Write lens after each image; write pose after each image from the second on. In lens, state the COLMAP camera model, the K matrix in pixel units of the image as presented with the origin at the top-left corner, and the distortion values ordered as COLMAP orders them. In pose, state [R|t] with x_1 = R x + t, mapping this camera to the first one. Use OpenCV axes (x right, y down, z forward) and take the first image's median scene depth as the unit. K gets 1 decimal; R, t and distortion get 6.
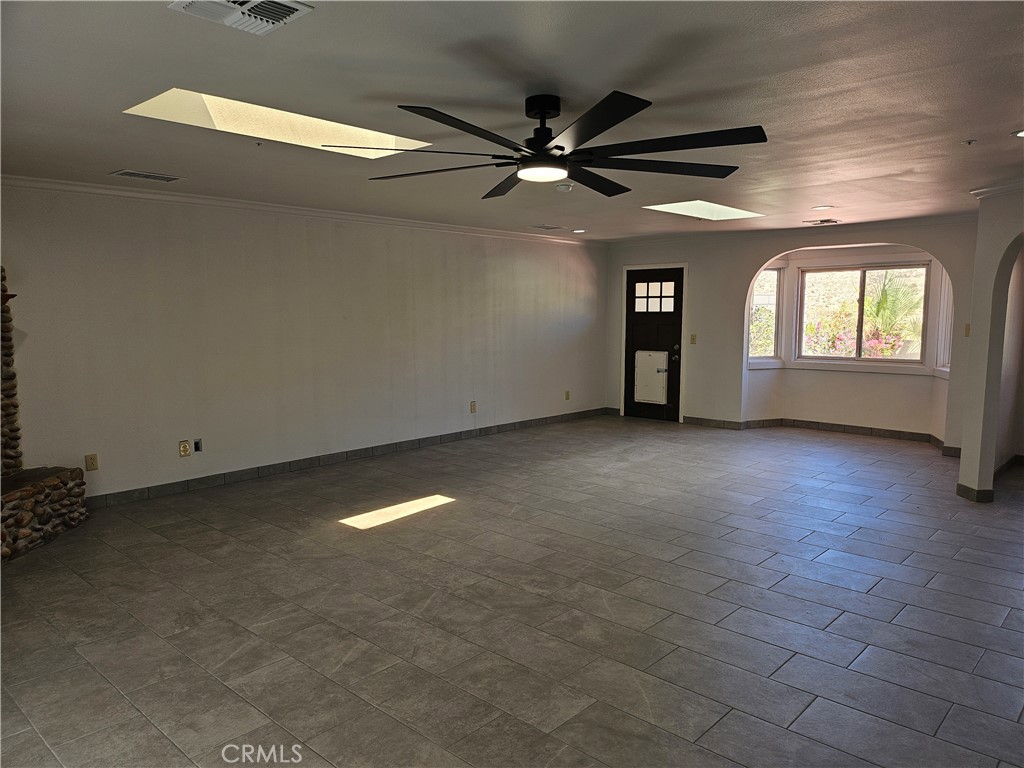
lens RADIAL K [[717.1, 0, 521.1], [0, 717.1, 383.3], [0, 0, 1]] dist [0.056052, -0.044768]
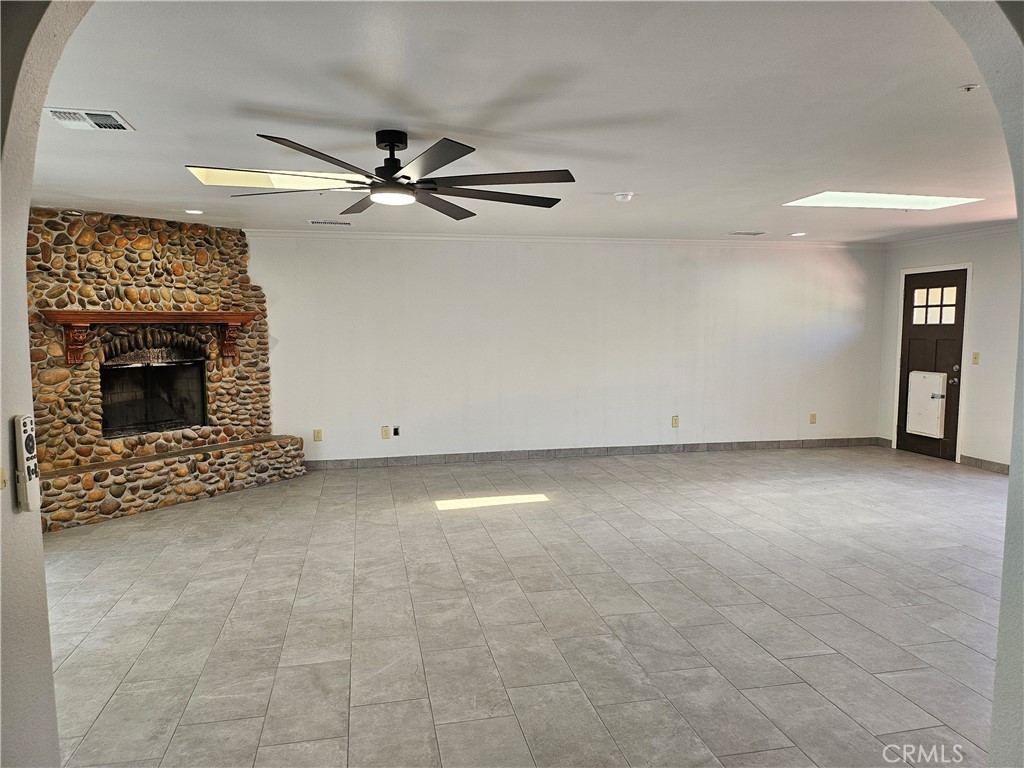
lens RADIAL K [[717.1, 0, 521.5], [0, 717.1, 384.3], [0, 0, 1]] dist [0.056052, -0.044768]
pose [[0.821416, 0.044021, -0.568627, 0.532688], [-0.056248, 0.998409, -0.003960, -0.003140], [0.567548, 0.035237, 0.822586, 0.110809]]
